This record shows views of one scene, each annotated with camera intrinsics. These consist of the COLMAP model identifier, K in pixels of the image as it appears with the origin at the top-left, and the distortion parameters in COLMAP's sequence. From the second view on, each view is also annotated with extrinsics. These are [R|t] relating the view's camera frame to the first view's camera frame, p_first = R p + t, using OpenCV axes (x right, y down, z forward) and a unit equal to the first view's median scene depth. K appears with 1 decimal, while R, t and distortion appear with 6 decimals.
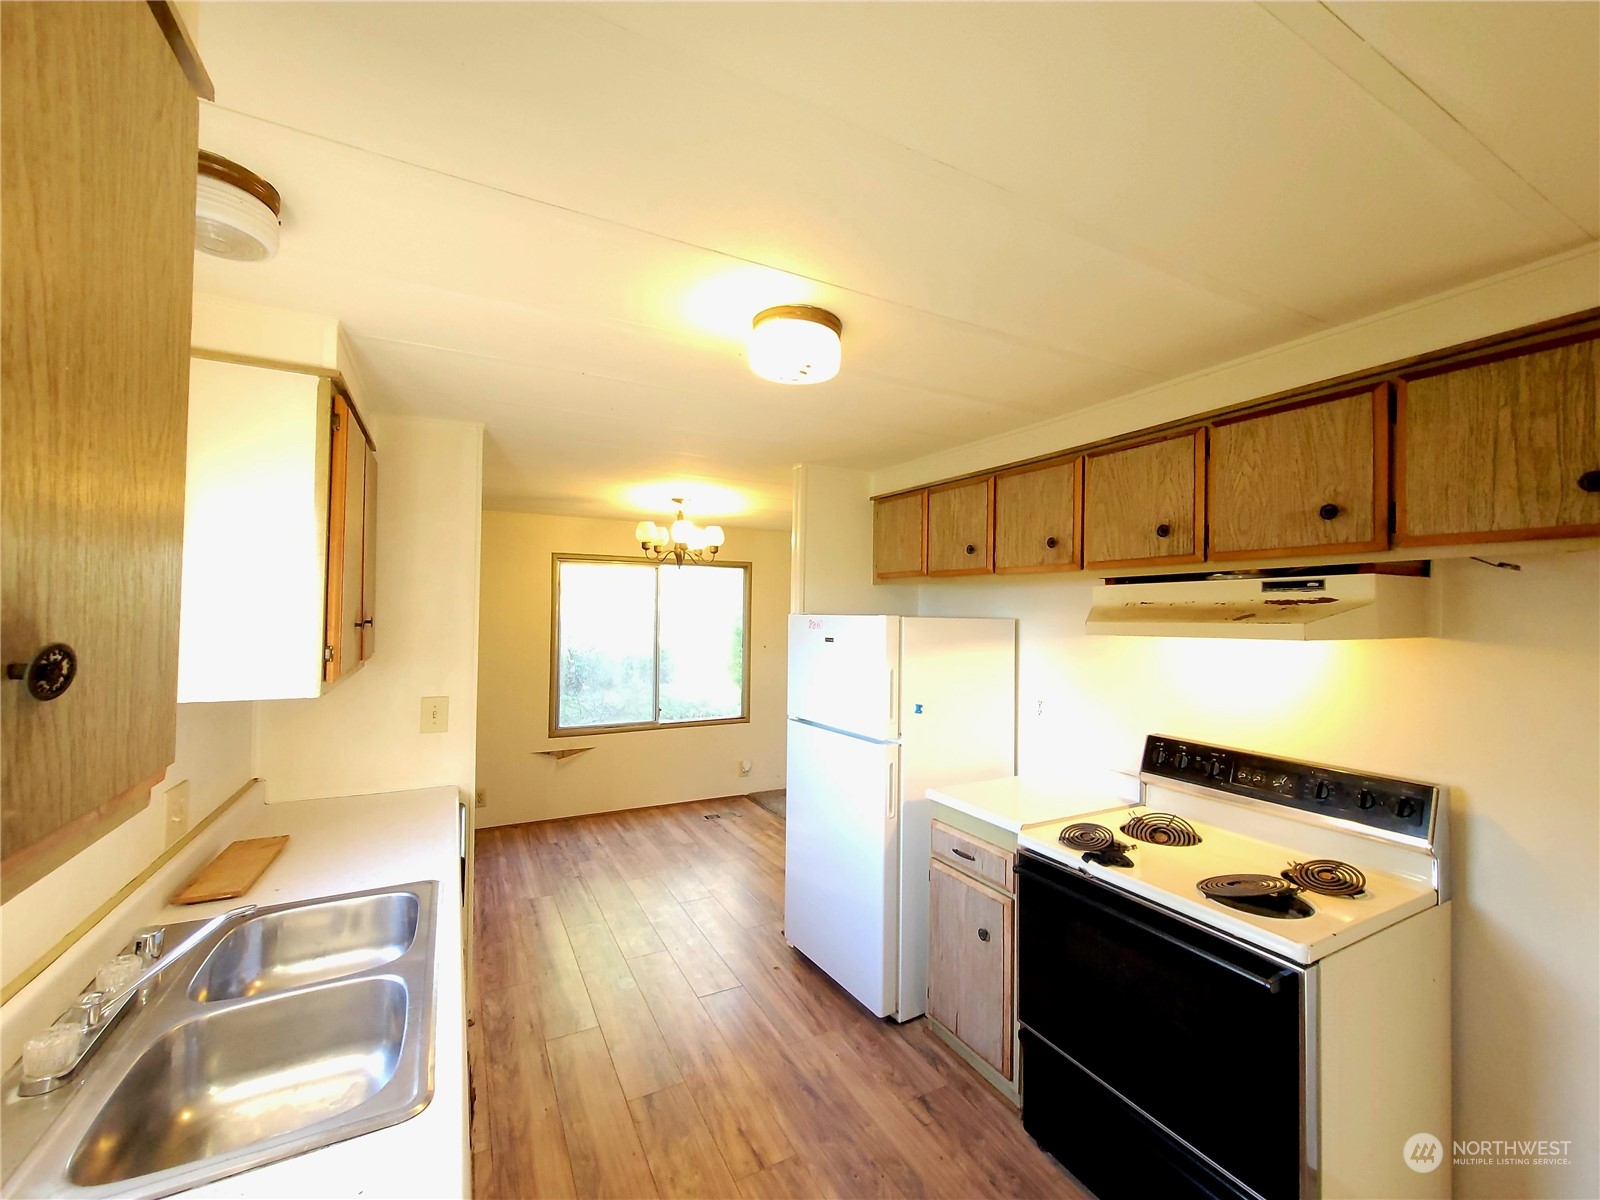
lens RADIAL K [[648.3, 0, 799.6], [0, 648.3, 604.4], [0, 0, 1]] dist [0.001202, 0.000044]
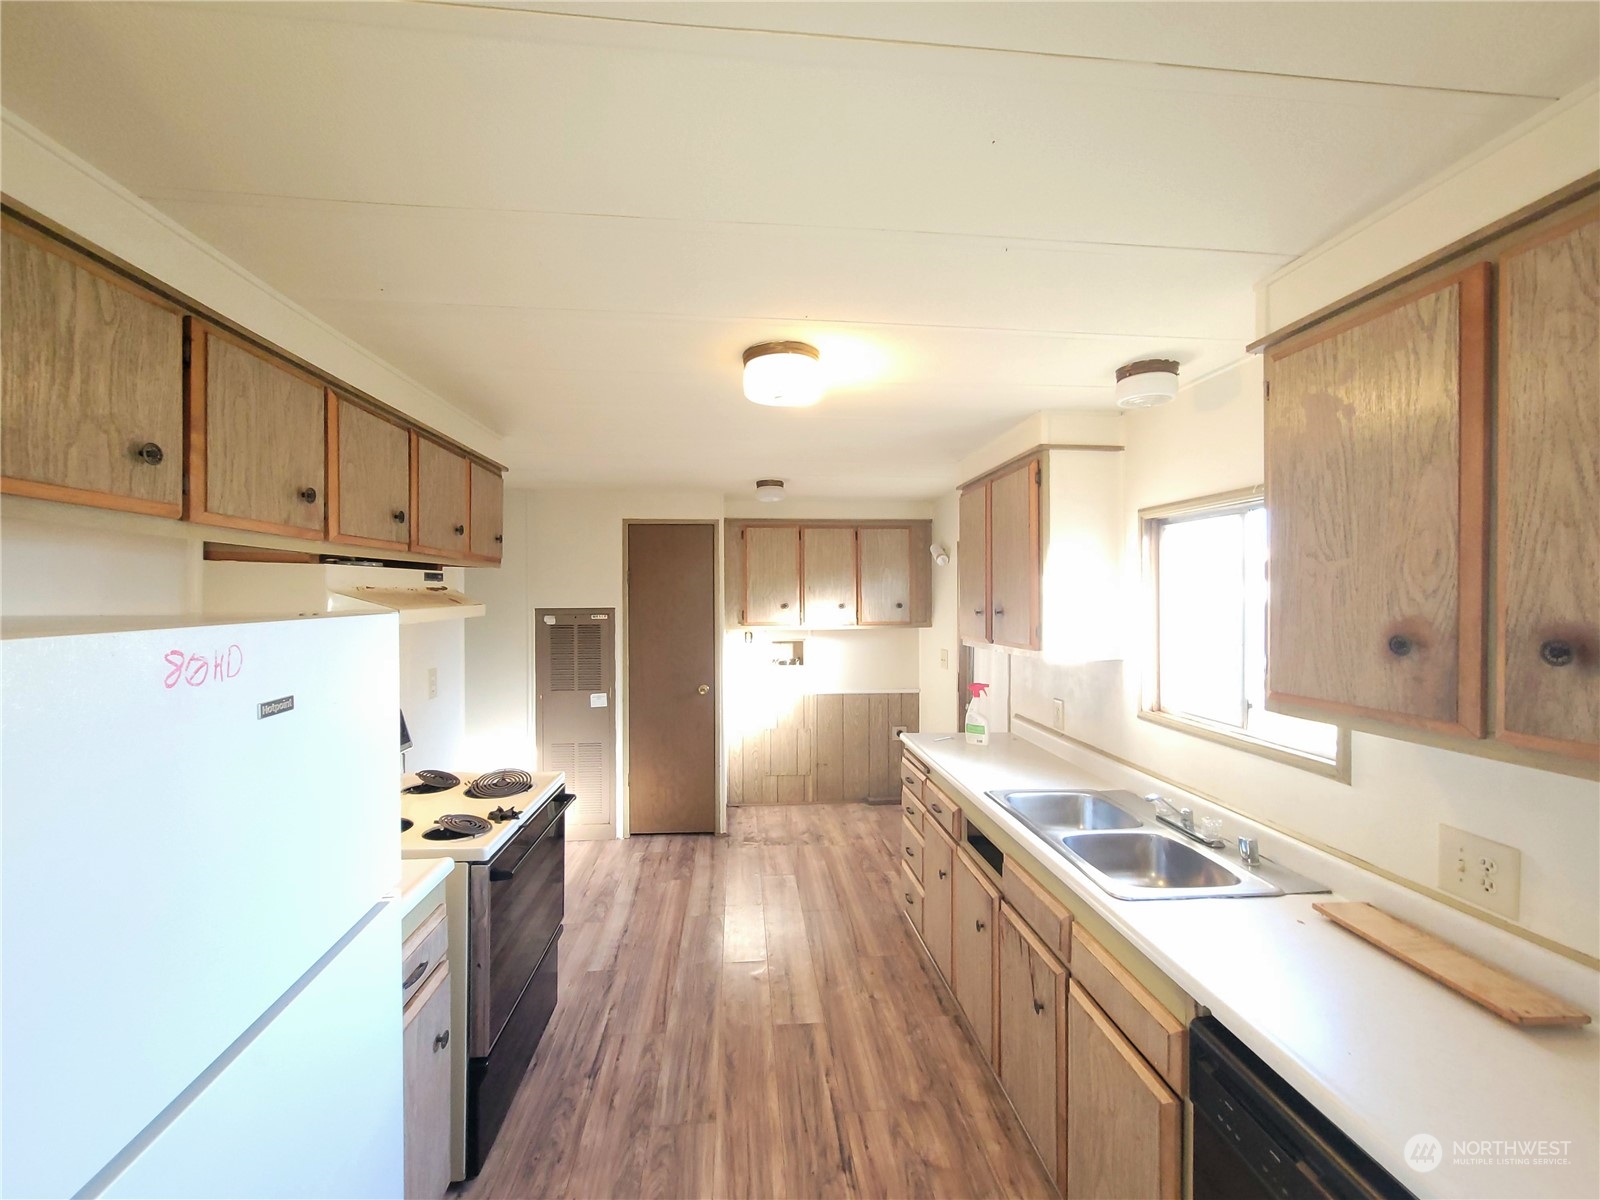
lens RADIAL K [[648.3, 0, 800.7], [0, 648.3, 597.4], [0, 0, 1]] dist [0.001202, 0.000044]
pose [[-0.923227, -0.016399, 0.383905, -0.314609], [-0.019238, 0.999809, -0.003555, 0.002525], [-0.383773, -0.010667, -0.923366, 1.323635]]
